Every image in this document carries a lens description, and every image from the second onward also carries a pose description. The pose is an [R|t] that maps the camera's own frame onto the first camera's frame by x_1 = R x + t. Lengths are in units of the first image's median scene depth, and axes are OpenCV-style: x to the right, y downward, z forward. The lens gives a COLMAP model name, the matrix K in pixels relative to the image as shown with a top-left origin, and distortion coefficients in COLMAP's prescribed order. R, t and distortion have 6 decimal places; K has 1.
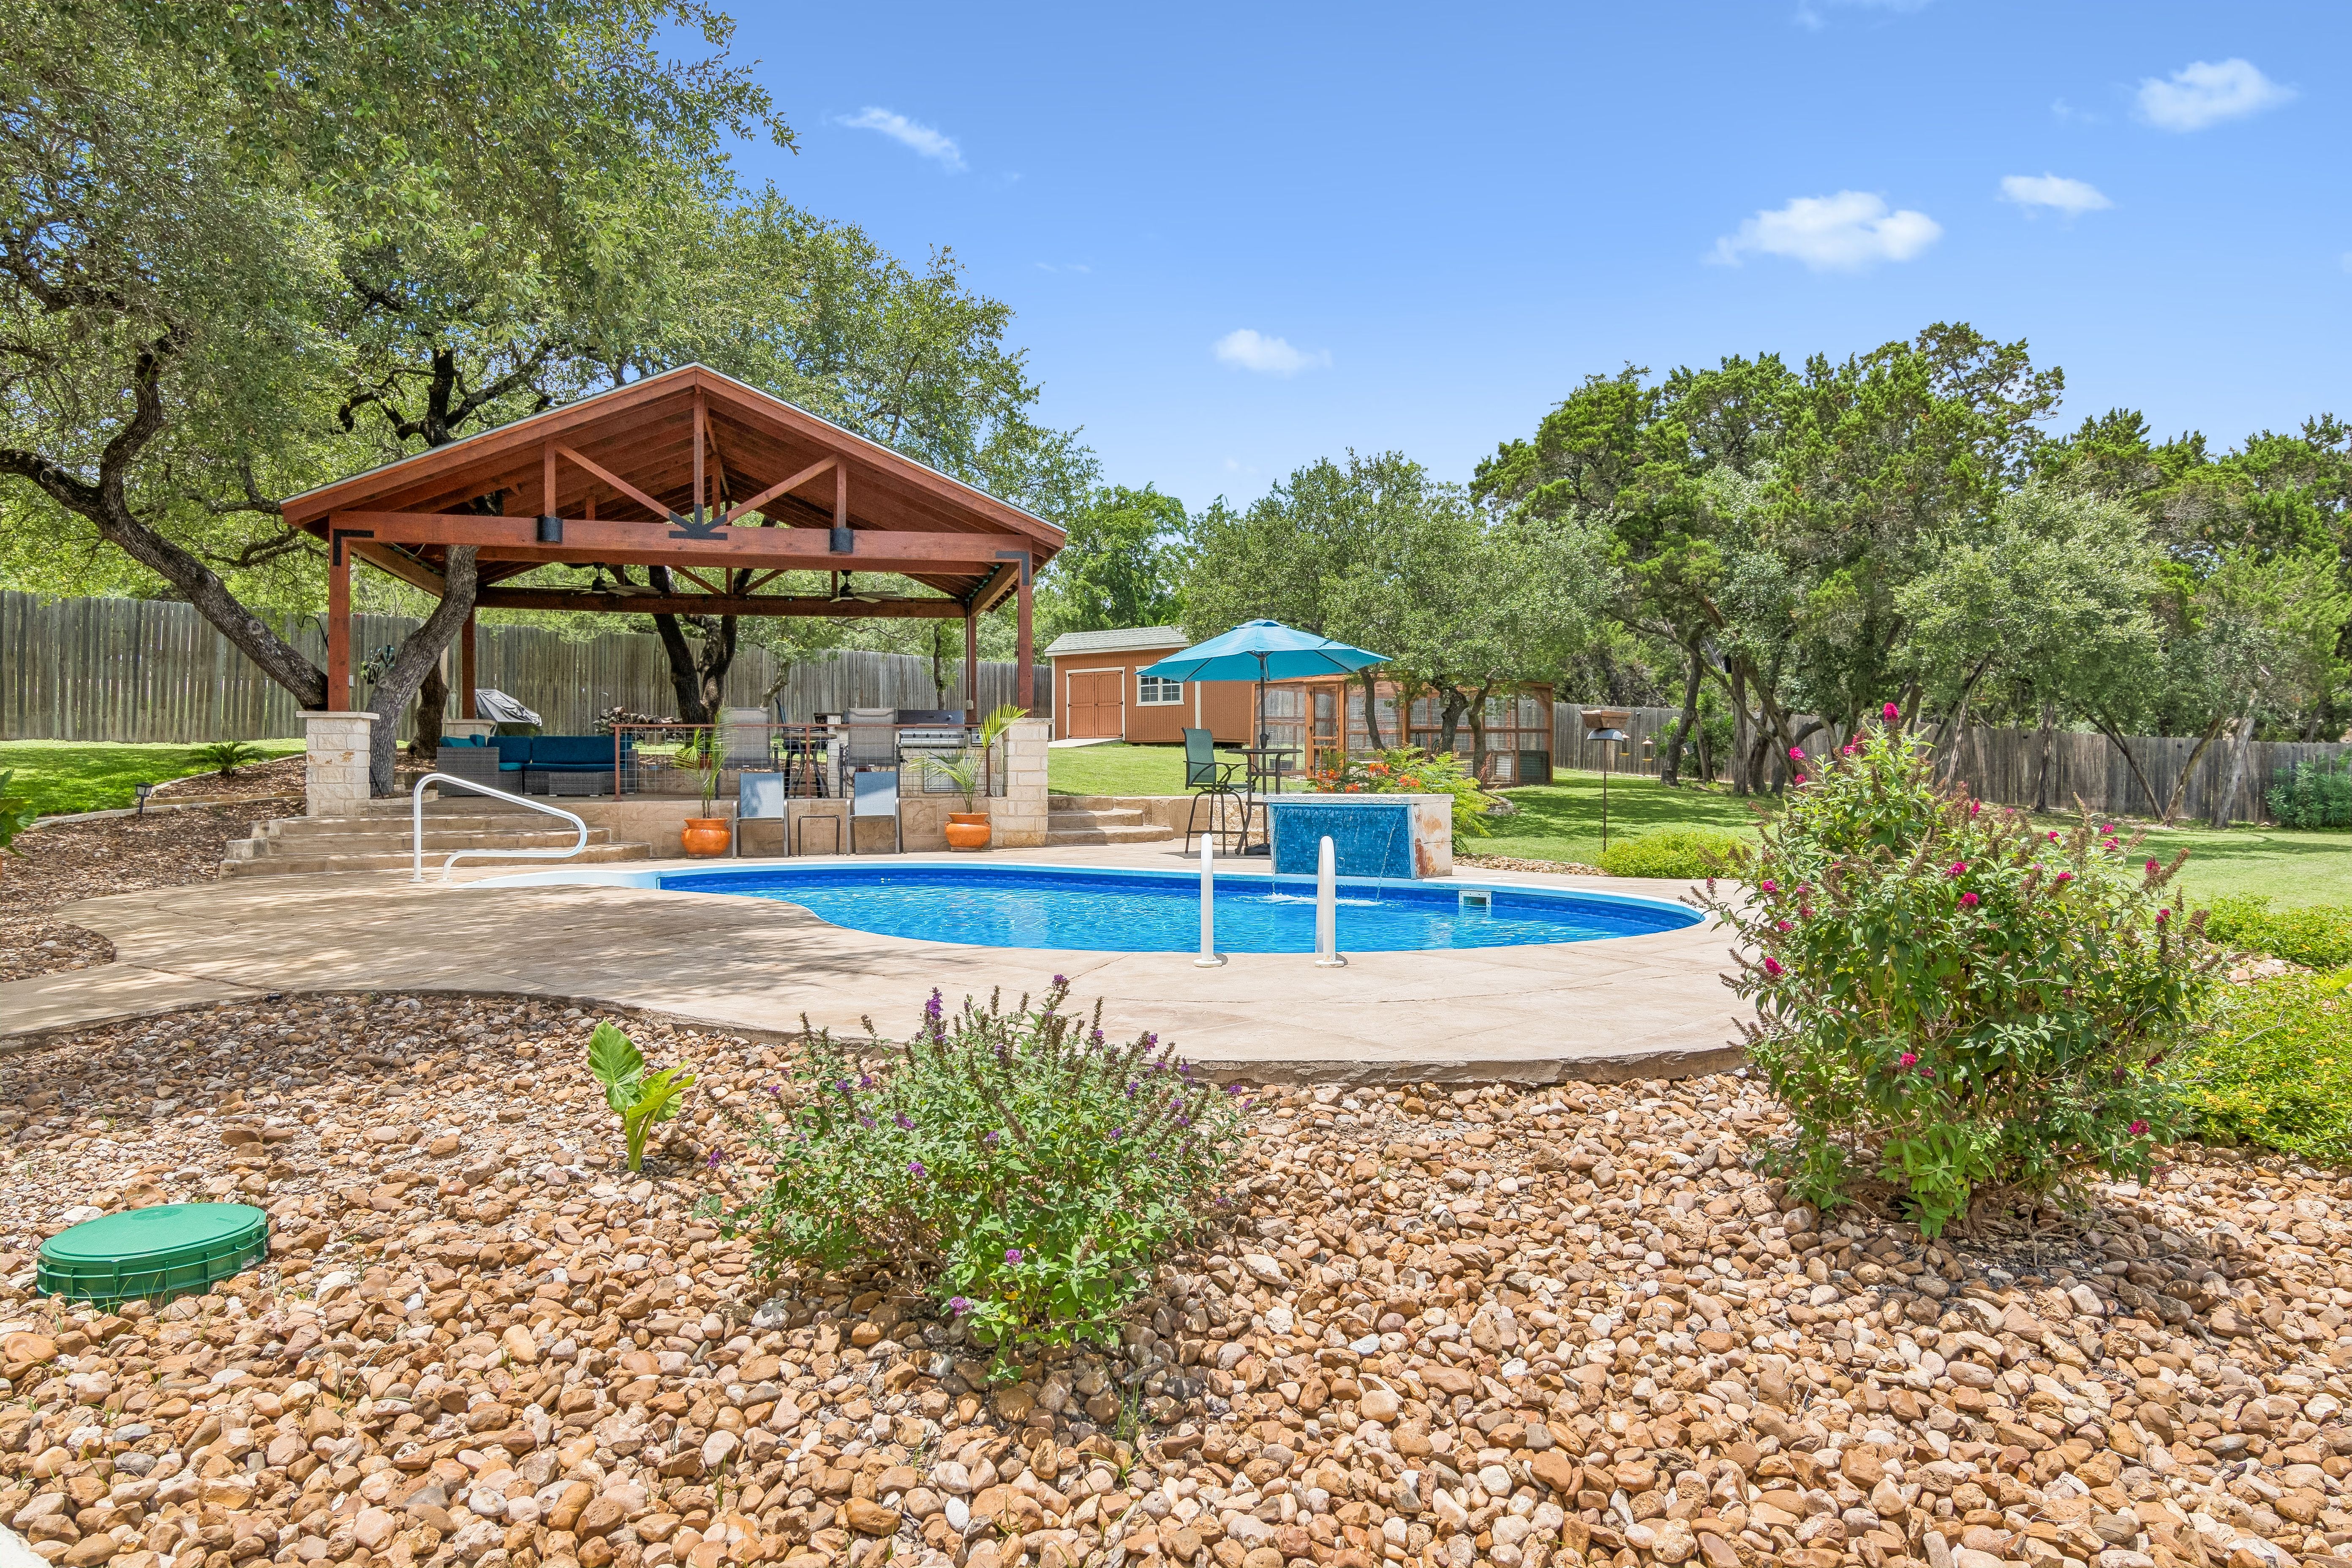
lens RADIAL K [[1444.8, 0, 1162.0], [0, 1444.8, 781.7], [0, 0, 1]] dist [-0.005996, 0.001237]
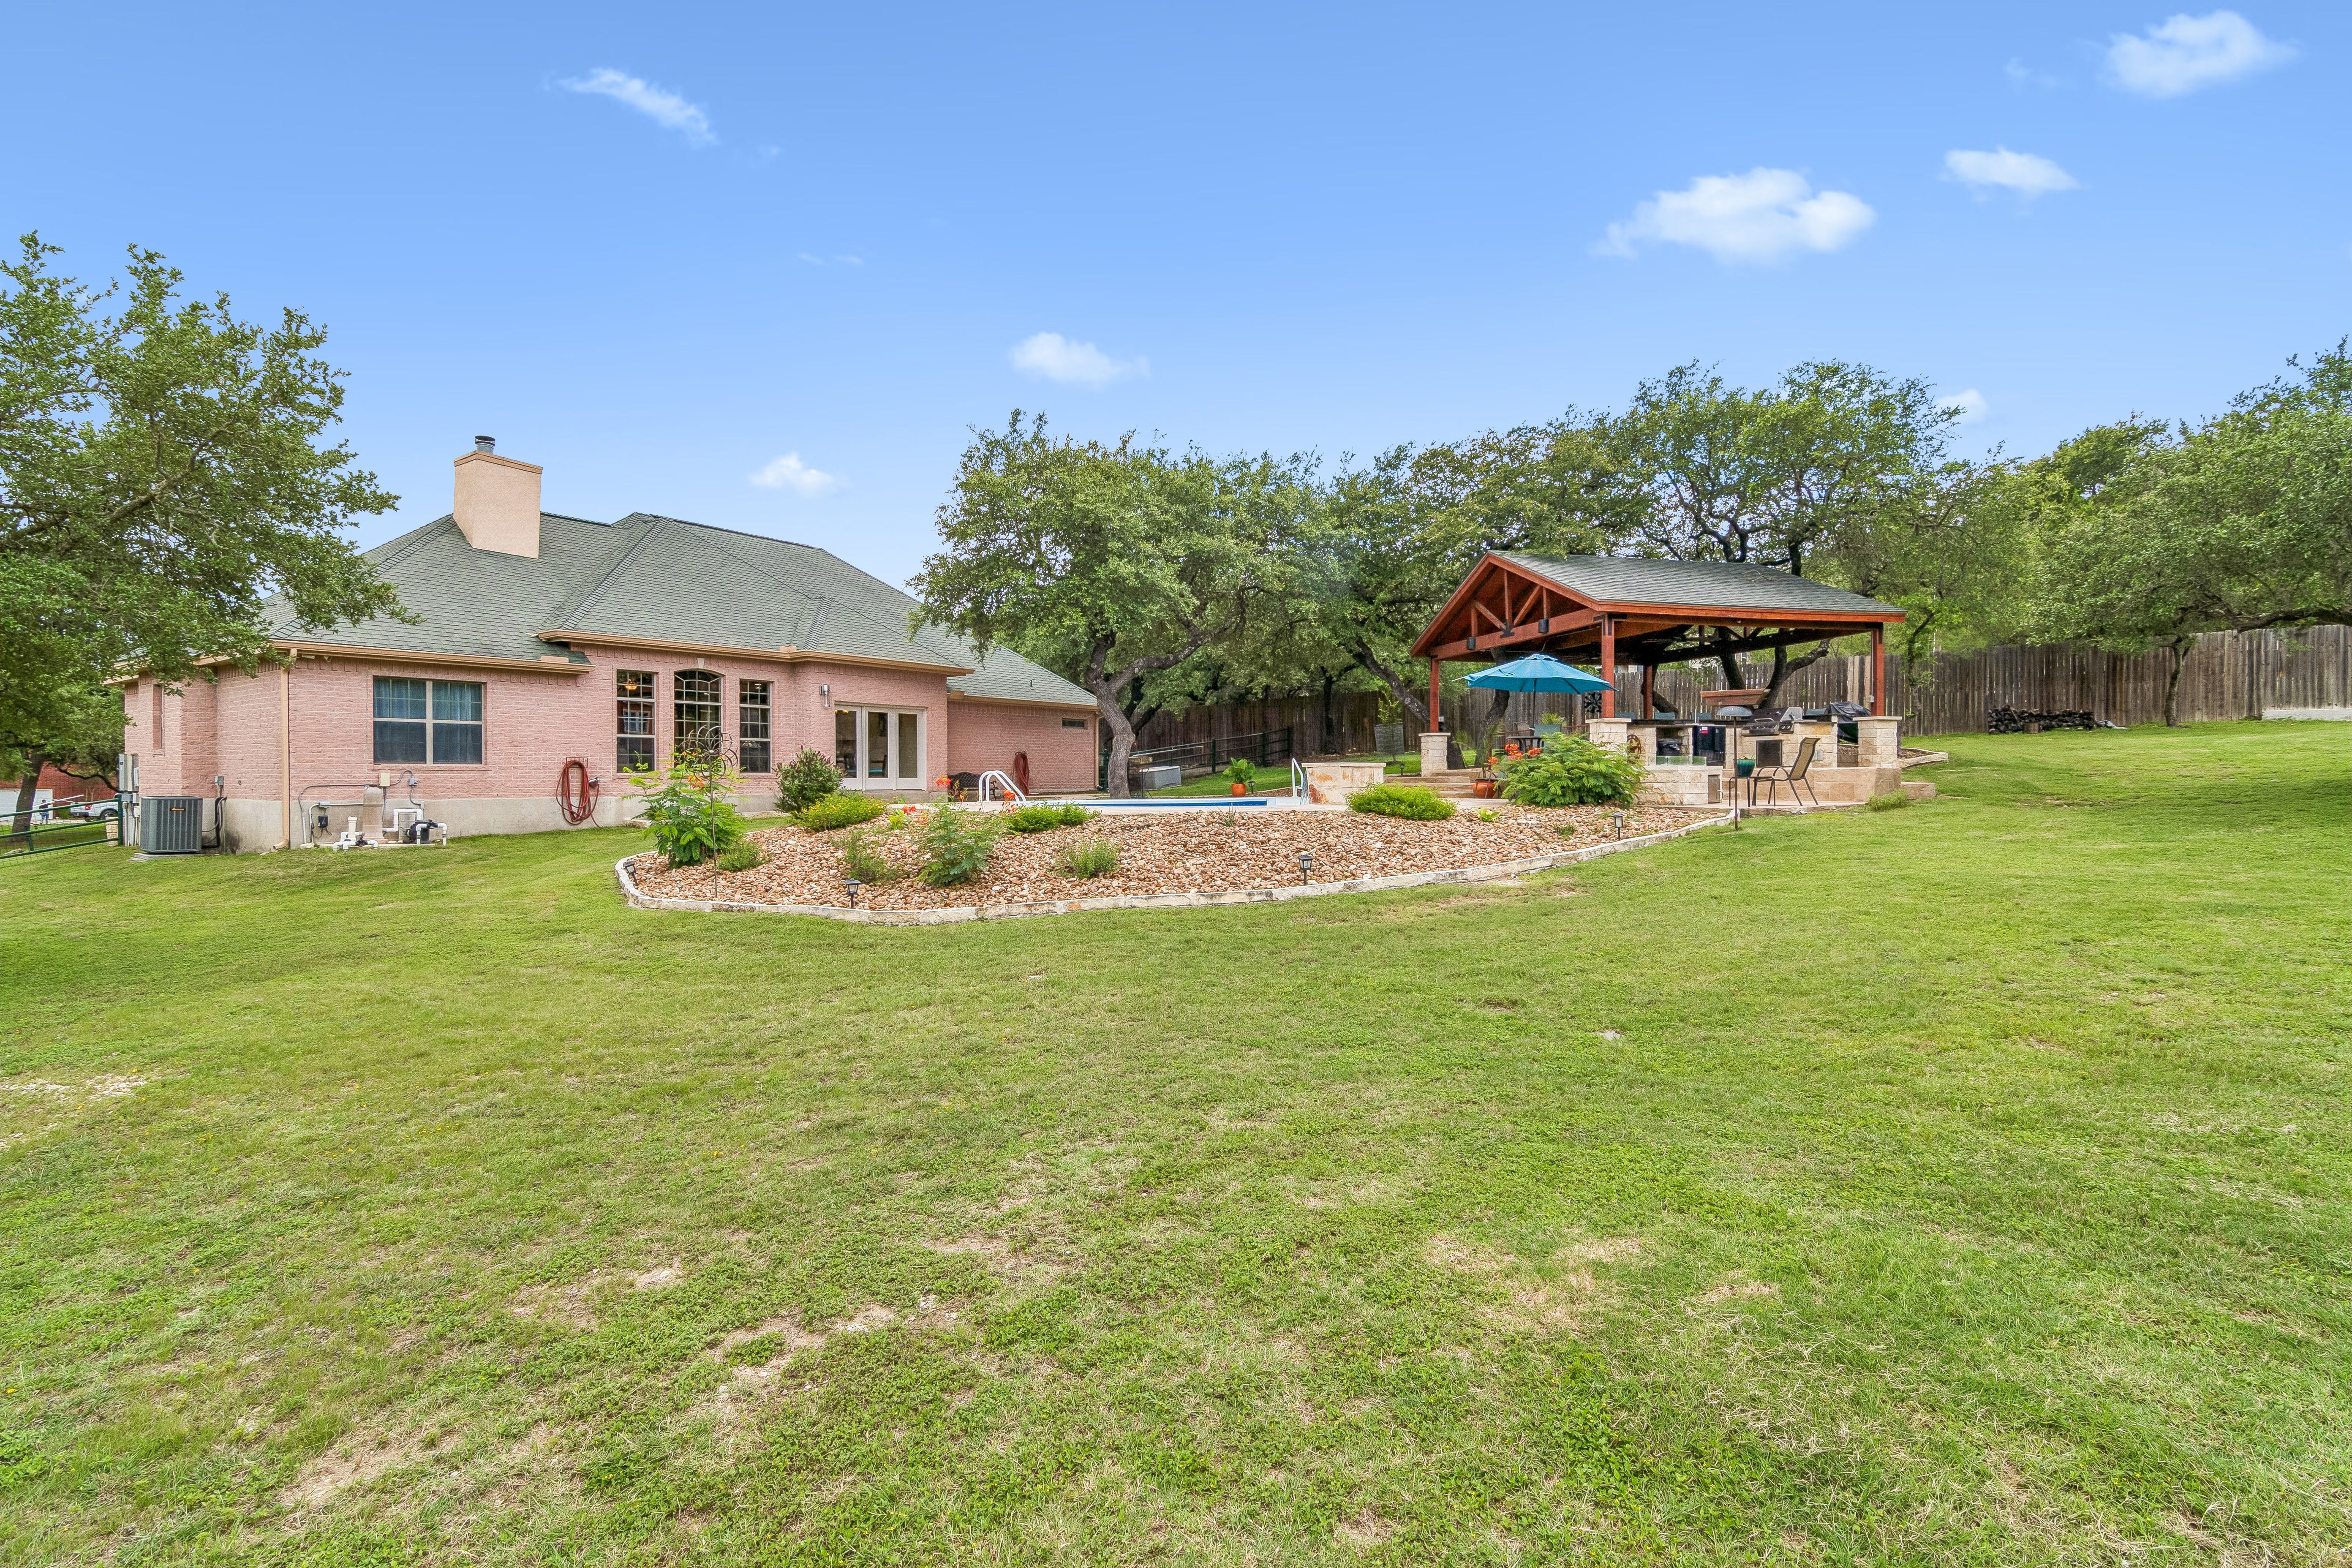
lens RADIAL K [[1121.2, 0, 1172.5], [0, 1121.2, 786.6], [0, 0, 1]] dist [-0.014324, -0.000511]
pose [[-0.016032, 0.011114, -0.999810, 0.910461], [-0.000168, 0.999938, 0.011118, 0.013521], [0.999871, 0.000346, -0.016029, 0.434732]]
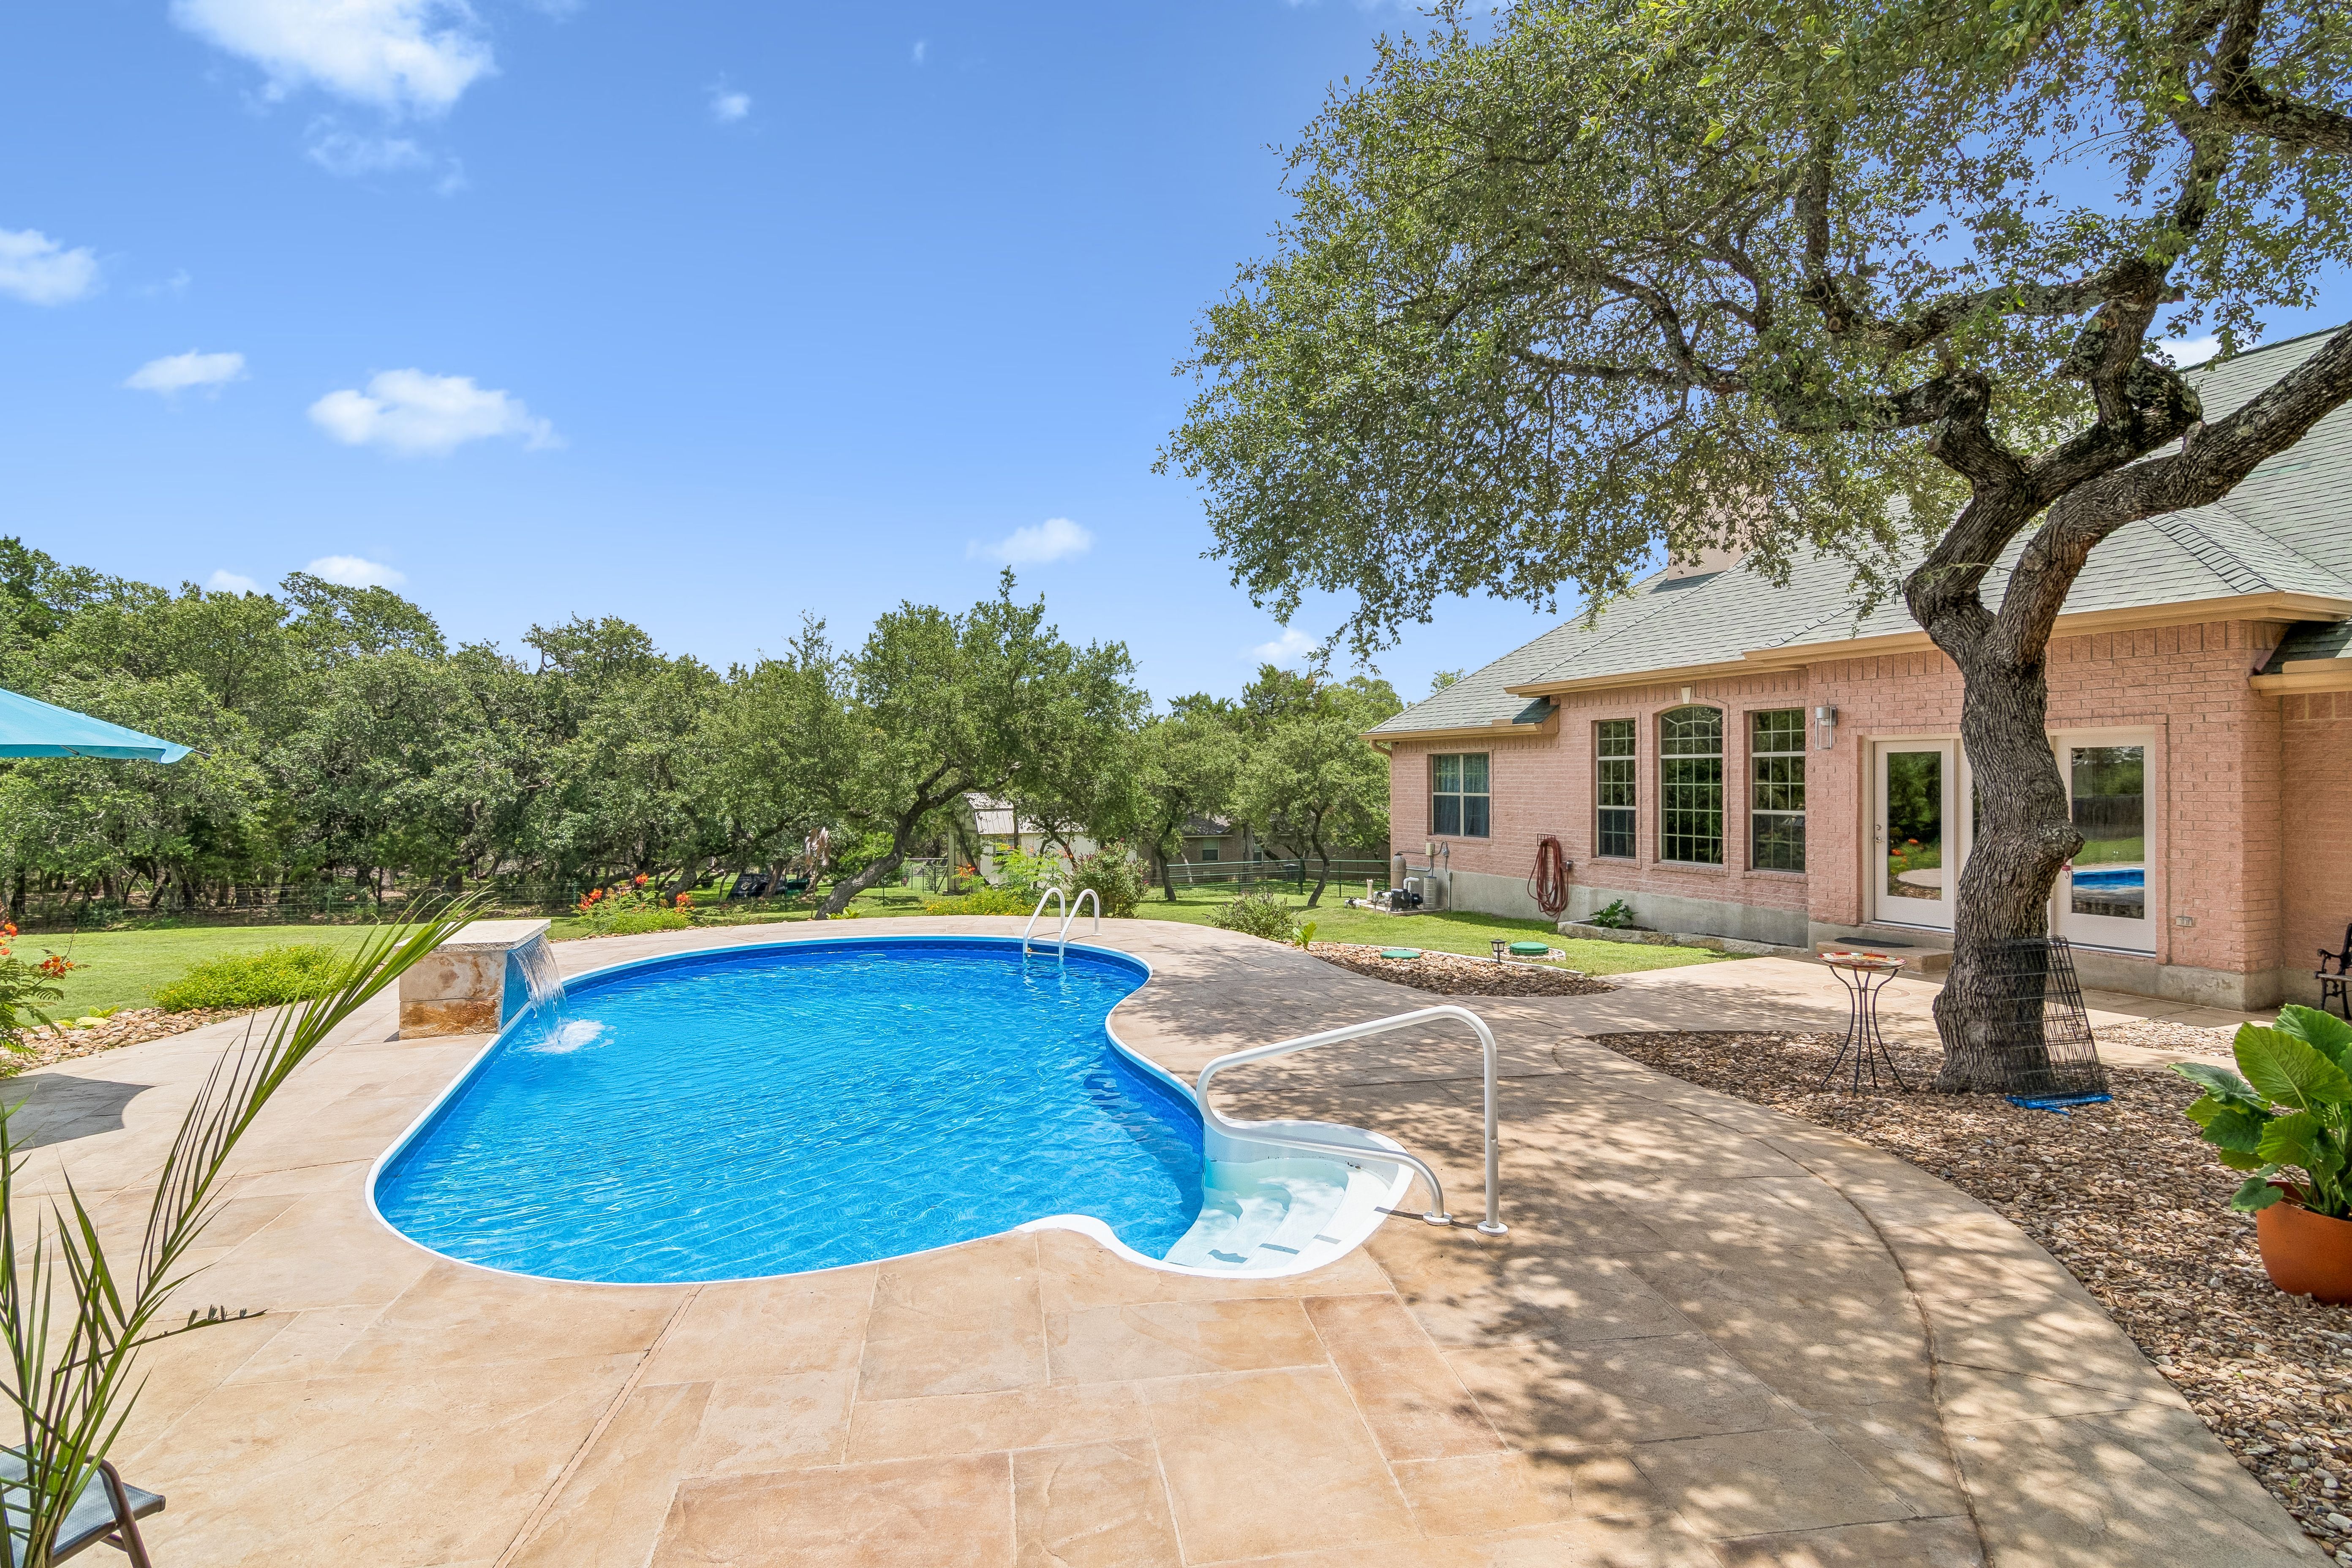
lens RADIAL K [[1121.2, 0, 1175.0], [0, 1121.2, 784.8], [0, 0, 1]] dist [-0.014324, -0.000511]
pose [[-0.840013, 0.001901, 0.542563, -0.339116], [0.004924, 0.999979, 0.004118, -0.045423], [-0.542544, 0.006131, -0.840005, 0.731664]]
